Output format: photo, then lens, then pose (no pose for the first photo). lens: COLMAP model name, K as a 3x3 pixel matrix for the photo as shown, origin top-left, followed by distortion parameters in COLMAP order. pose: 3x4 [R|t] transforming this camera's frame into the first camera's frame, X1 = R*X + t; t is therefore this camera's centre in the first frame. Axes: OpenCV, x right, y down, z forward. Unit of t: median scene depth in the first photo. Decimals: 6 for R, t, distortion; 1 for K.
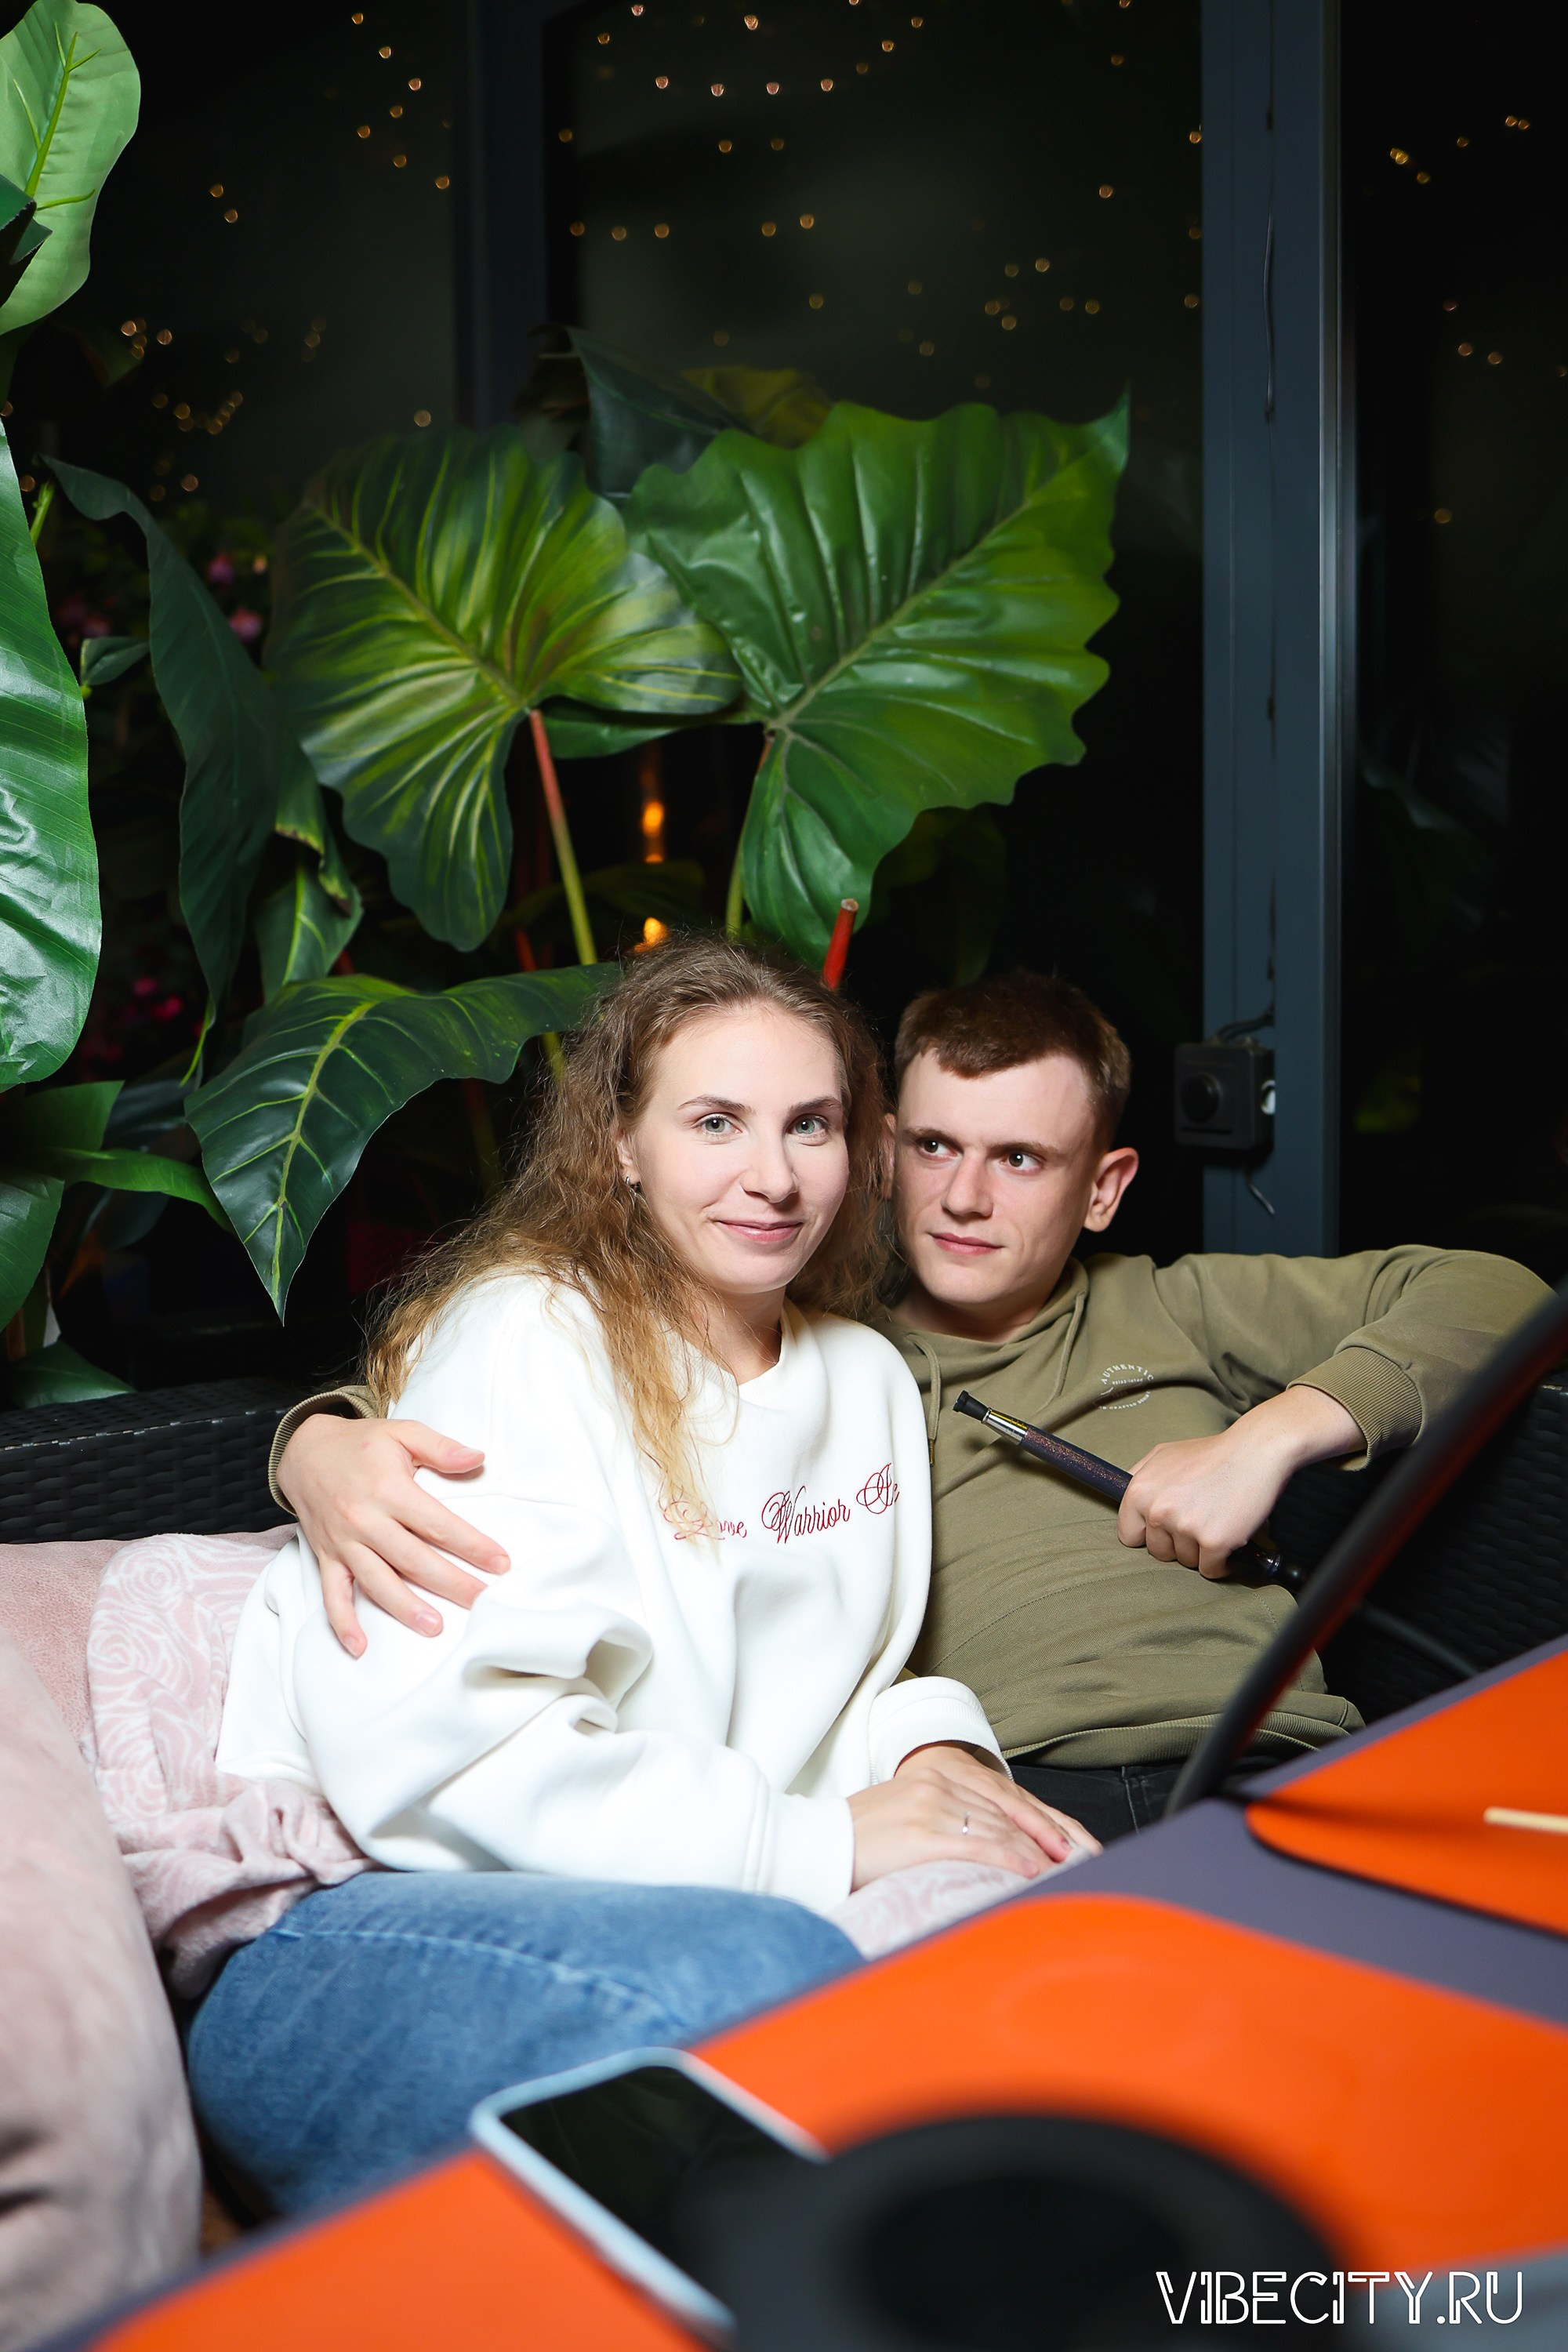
lens RADIAL K [[2307.7, 0, 784.0], [0, 2307.7, 1176.0], [0, 0, 1]] dist [-0.085952, 0.024833]
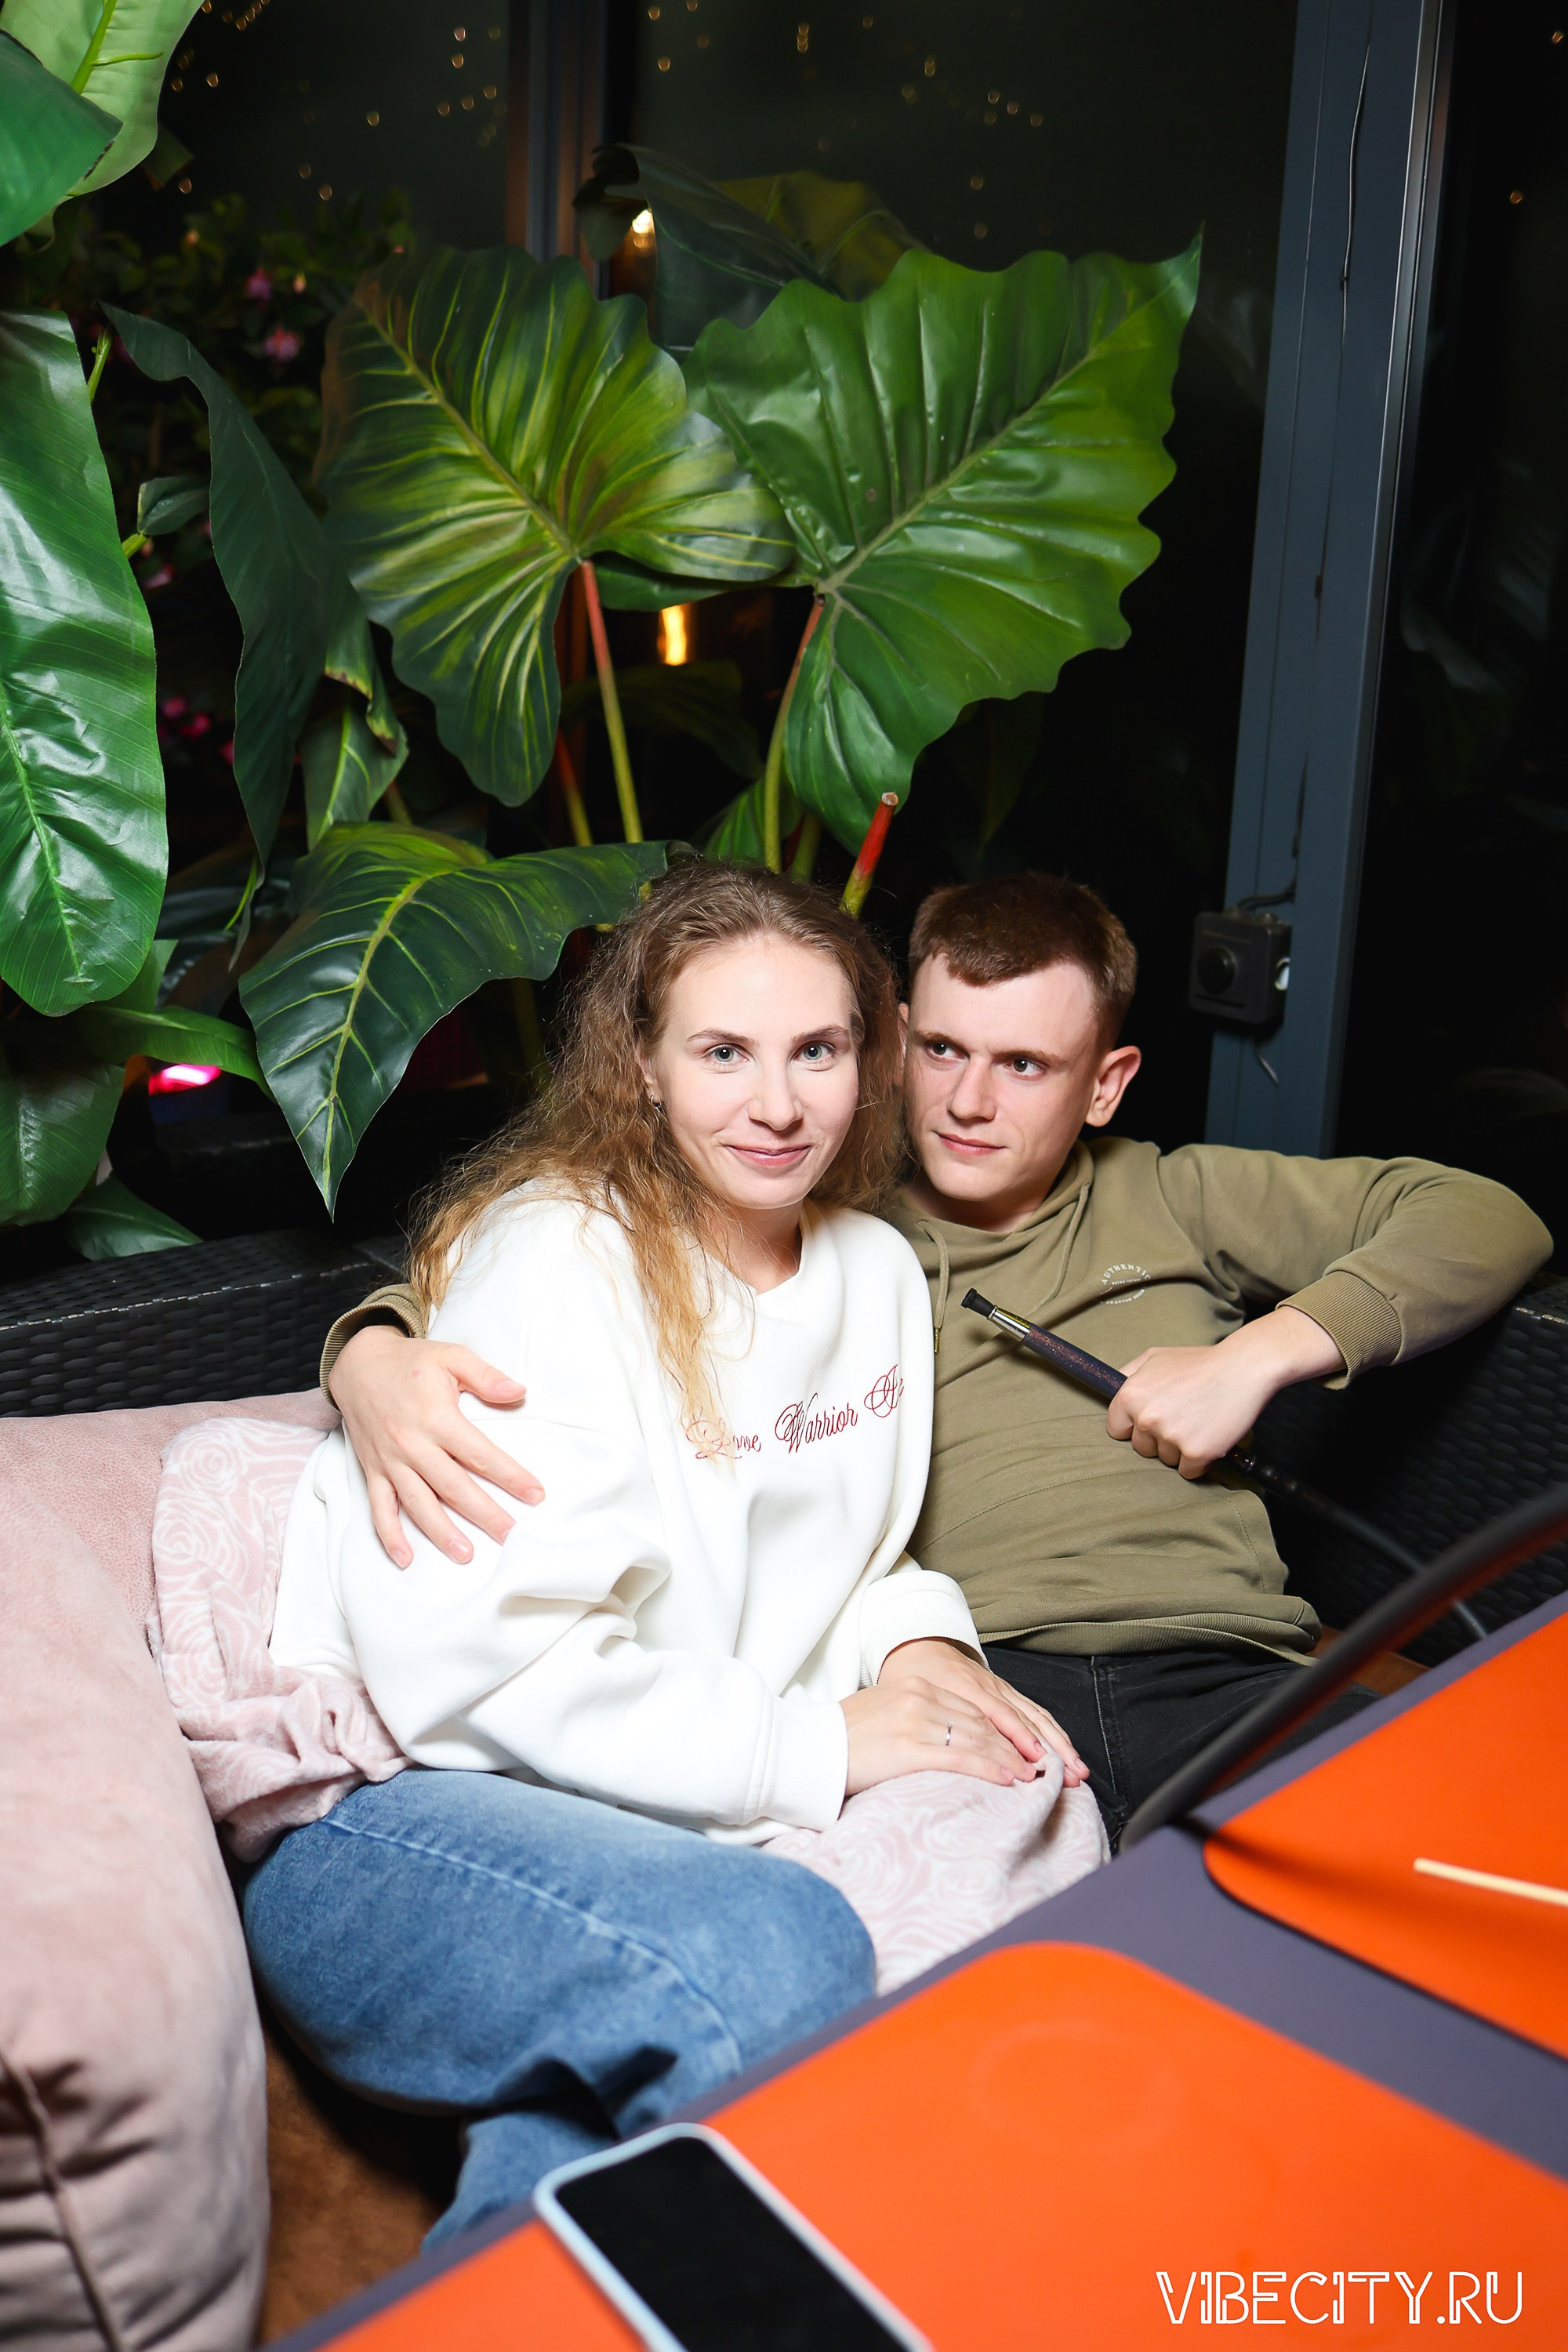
lens RADIAL K [[2324.3, 0, 784.0], [0, 2324.3, 1176.0], [0, 0, 1]] dist [-0.137391, 0.185302]
pose [[0.998484, 0.054328, 0.008864, -0.019205], [-0.055046, 0.984867, 0.164339, -0.124507], [0.000198, -0.164578, 0.986364, -0.038910]]
